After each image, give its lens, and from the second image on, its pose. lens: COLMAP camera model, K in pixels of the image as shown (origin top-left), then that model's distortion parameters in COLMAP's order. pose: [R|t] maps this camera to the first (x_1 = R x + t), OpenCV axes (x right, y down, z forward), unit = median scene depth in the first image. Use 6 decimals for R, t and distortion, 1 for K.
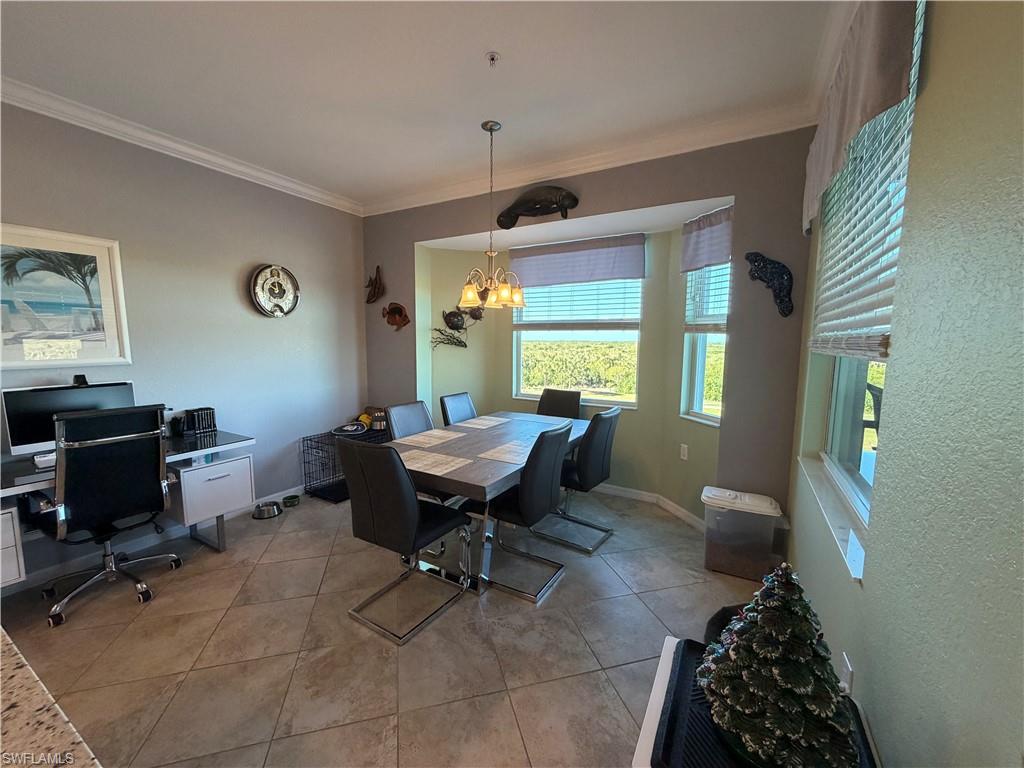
lens RADIAL K [[405.4, 0, 512.0], [0, 405.4, 384.0], [0, 0, 1]] dist [0.002789, 0.000068]
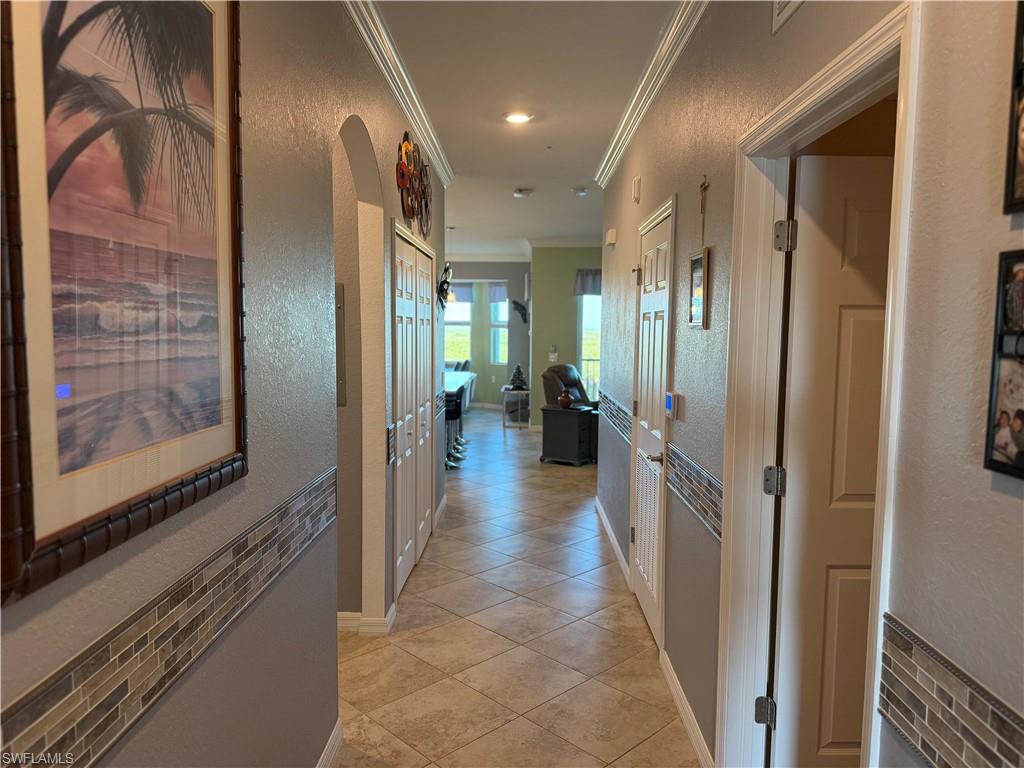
lens RADIAL K [[720.4, 0, 512.0], [0, 720.4, 384.0], [0, 0, 1]] dist [0.037741, -0.001779]
pose [[0.872841, -0.039195, 0.486429, -1.404211], [0.050406, 0.998679, -0.009977, 0.229698], [-0.485395, 0.033227, 0.873663, -2.503091]]
